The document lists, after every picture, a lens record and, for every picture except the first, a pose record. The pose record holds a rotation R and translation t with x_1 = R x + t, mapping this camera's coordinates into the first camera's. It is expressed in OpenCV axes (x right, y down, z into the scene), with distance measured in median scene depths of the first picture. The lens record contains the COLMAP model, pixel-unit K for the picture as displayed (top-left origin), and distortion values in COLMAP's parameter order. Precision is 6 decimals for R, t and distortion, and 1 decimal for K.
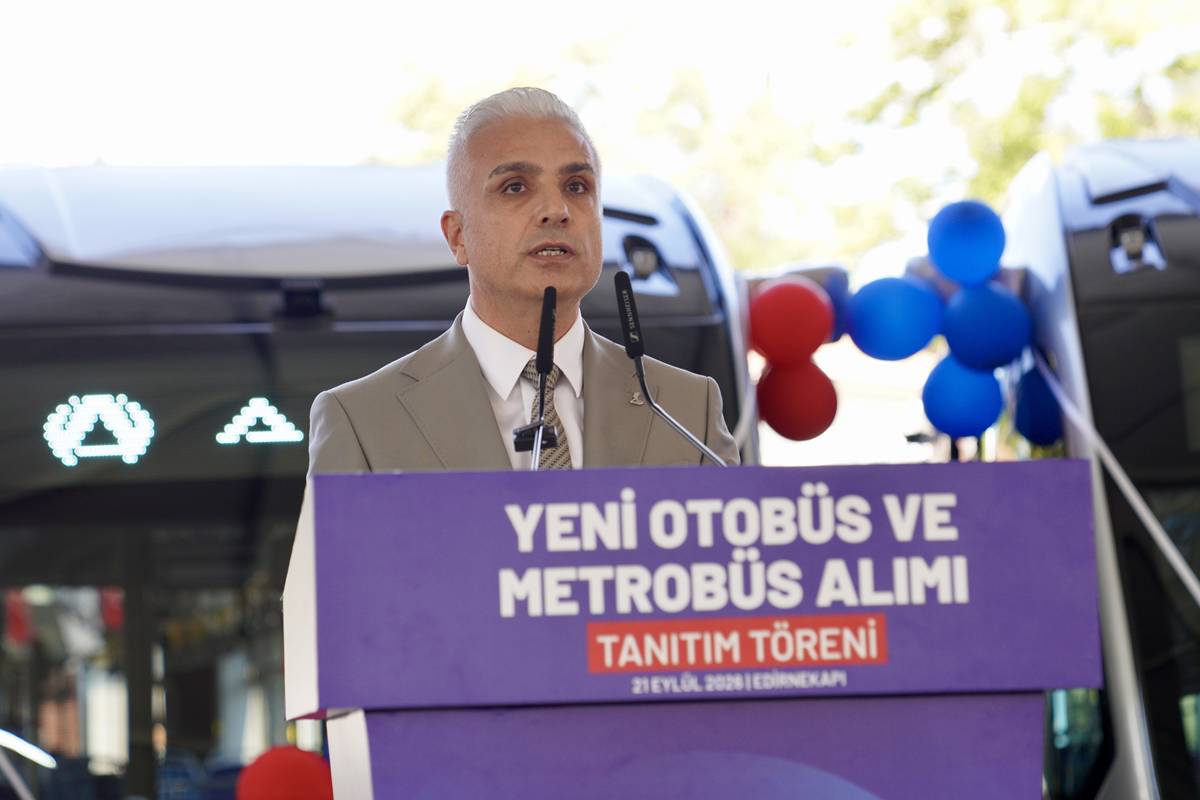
lens RADIAL K [[3421.5, 0, 600.0], [0, 3421.5, 400.0], [0, 0, 1]] dist [0.191274, 0.834126]
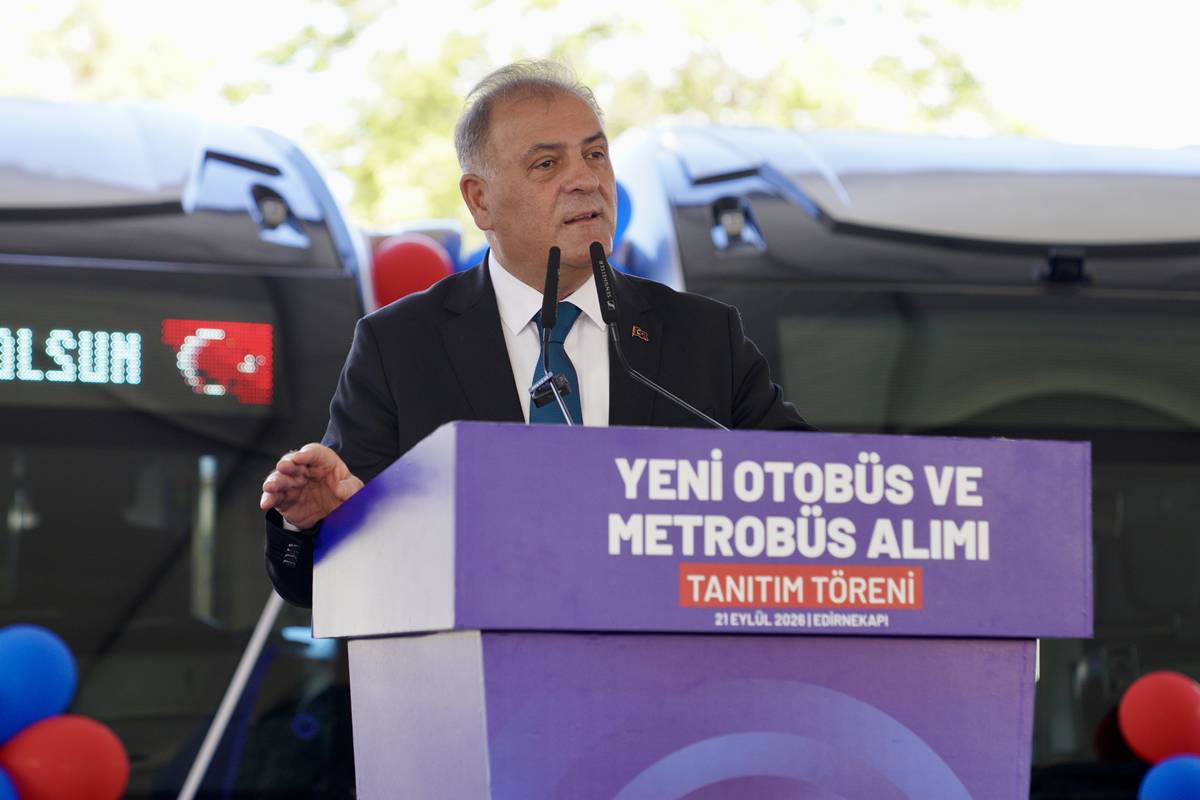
lens RADIAL K [[3532.0, 0, 600.0], [0, 3532.0, 400.0], [0, 0, 1]] dist [0.137372, -0.032522]
pose [[0.980456, 0.054345, 0.189082, -0.256268], [-0.057133, 0.998323, 0.009325, 0.000647], [-0.188258, -0.019945, 0.981917, -0.161725]]
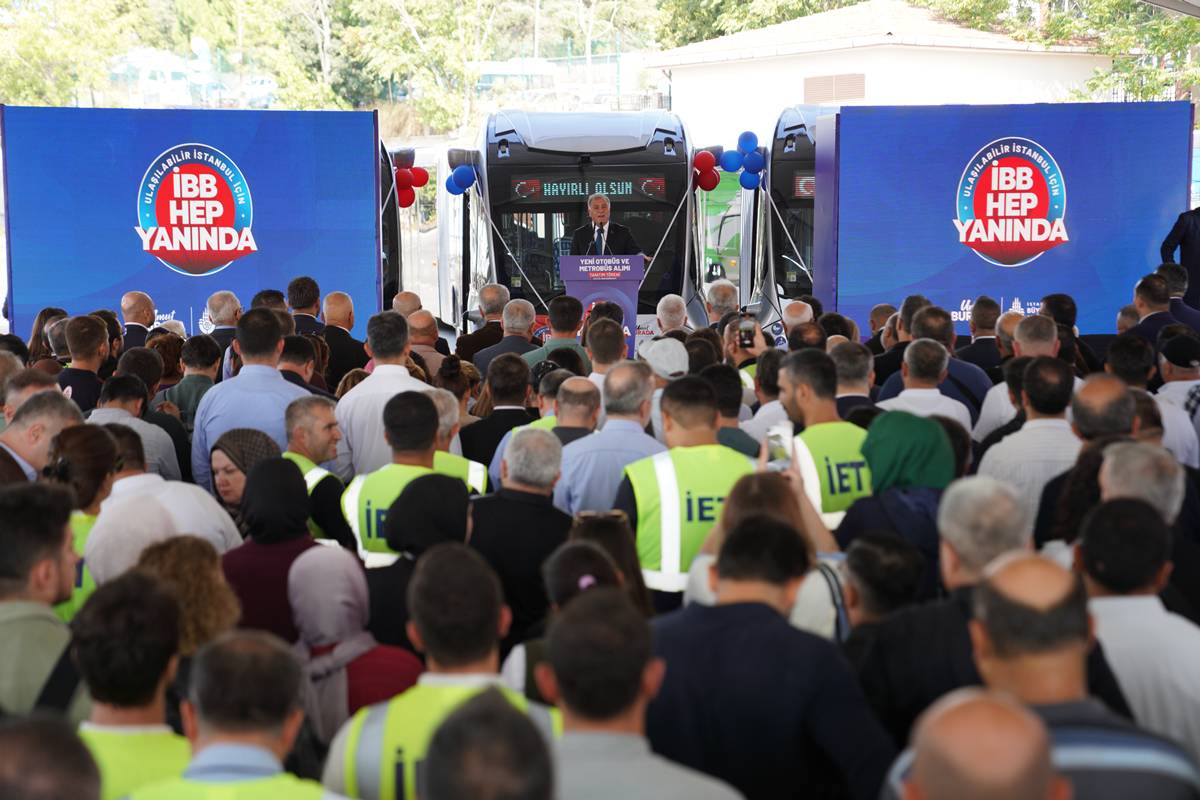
lens RADIAL K [[2425.2, 0, 600.0], [0, 2425.2, 400.0], [0, 0, 1]] dist [0.009379, 0.007487]
pose [[0.992572, 0.032648, -0.117196, 0.814262], [-0.010050, 0.982030, 0.188456, -0.840501], [0.121243, -0.185878, 0.975064, -5.524582]]
